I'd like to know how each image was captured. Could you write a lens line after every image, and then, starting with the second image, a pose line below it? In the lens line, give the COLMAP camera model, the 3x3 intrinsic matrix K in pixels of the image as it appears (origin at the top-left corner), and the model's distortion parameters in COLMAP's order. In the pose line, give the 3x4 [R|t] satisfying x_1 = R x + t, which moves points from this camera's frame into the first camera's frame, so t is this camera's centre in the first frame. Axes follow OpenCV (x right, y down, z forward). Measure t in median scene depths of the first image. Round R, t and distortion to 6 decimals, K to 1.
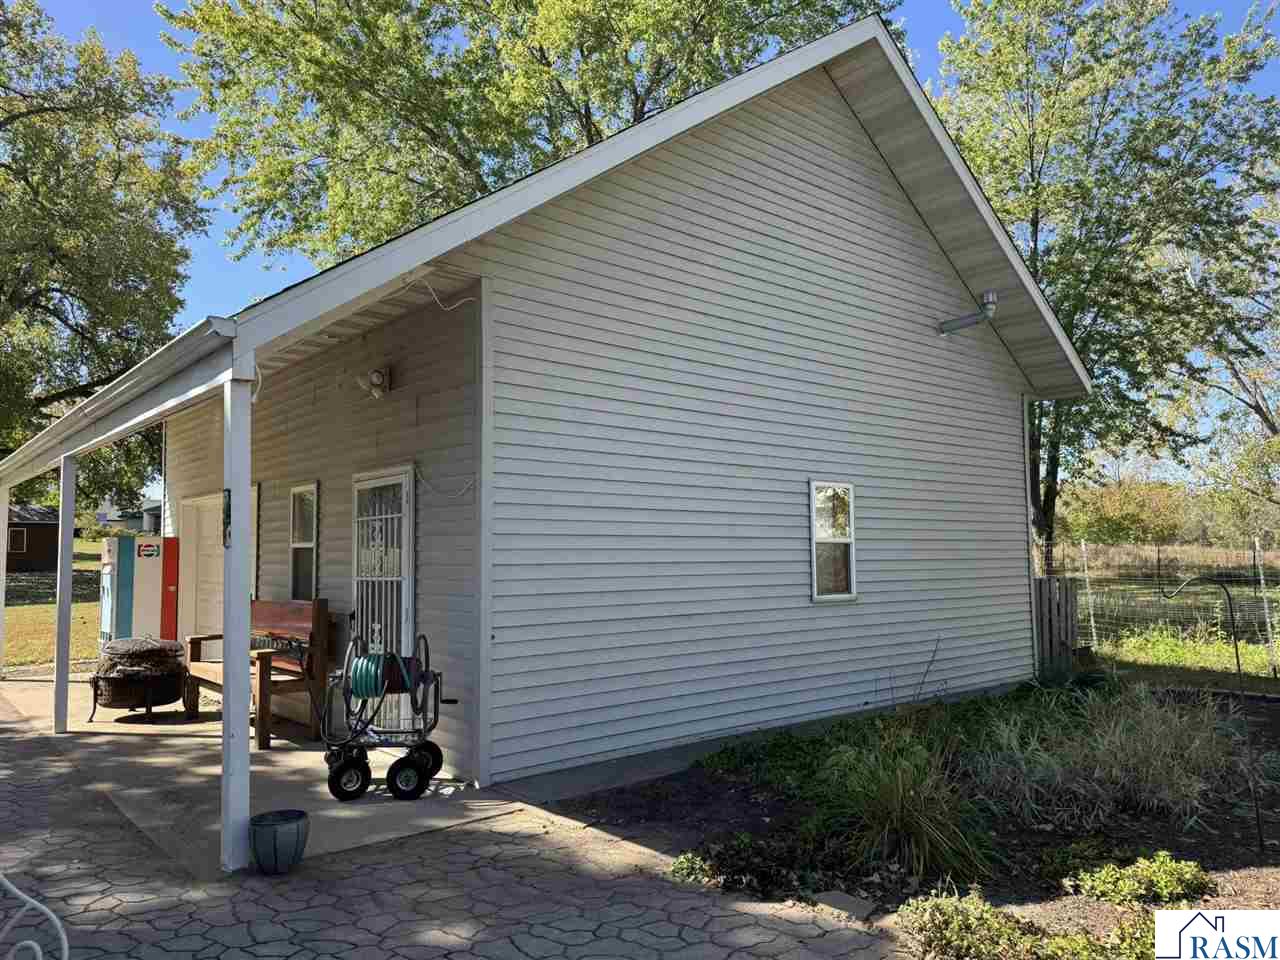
lens RADIAL K [[891.1, 0, 644.2], [0, 891.1, 484.0], [0, 0, 1]] dist [0.053915, -0.081228]
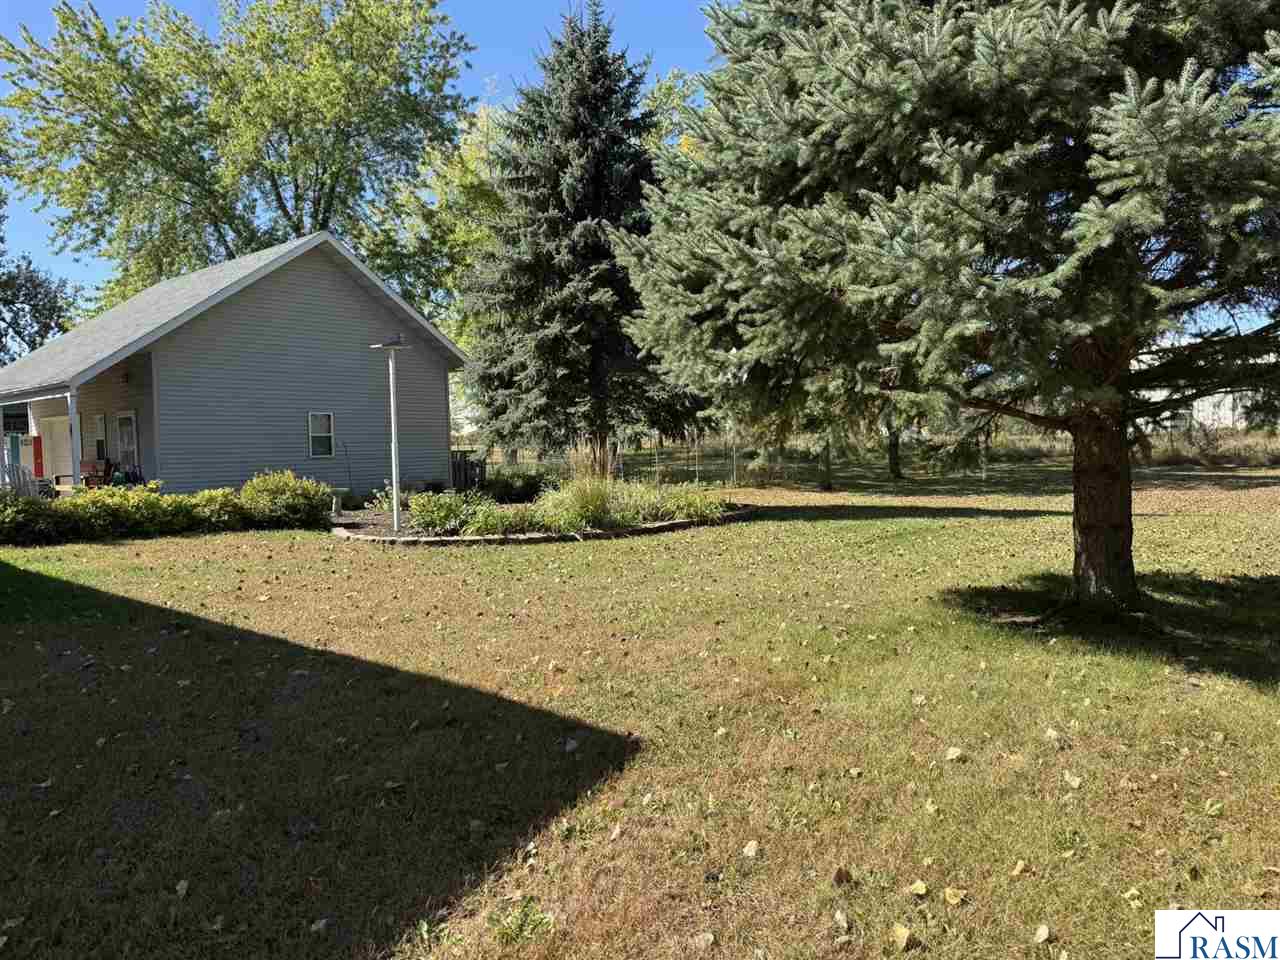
lens RADIAL K [[891.1, 0, 644.2], [0, 891.1, 484.0], [0, 0, 1]] dist [0.053915, -0.081228]
pose [[0.988890, -0.015240, 0.147867, 0.894002], [-0.002325, 0.993024, 0.117893, -0.125757], [-0.148632, -0.116927, 0.981955, -2.036154]]
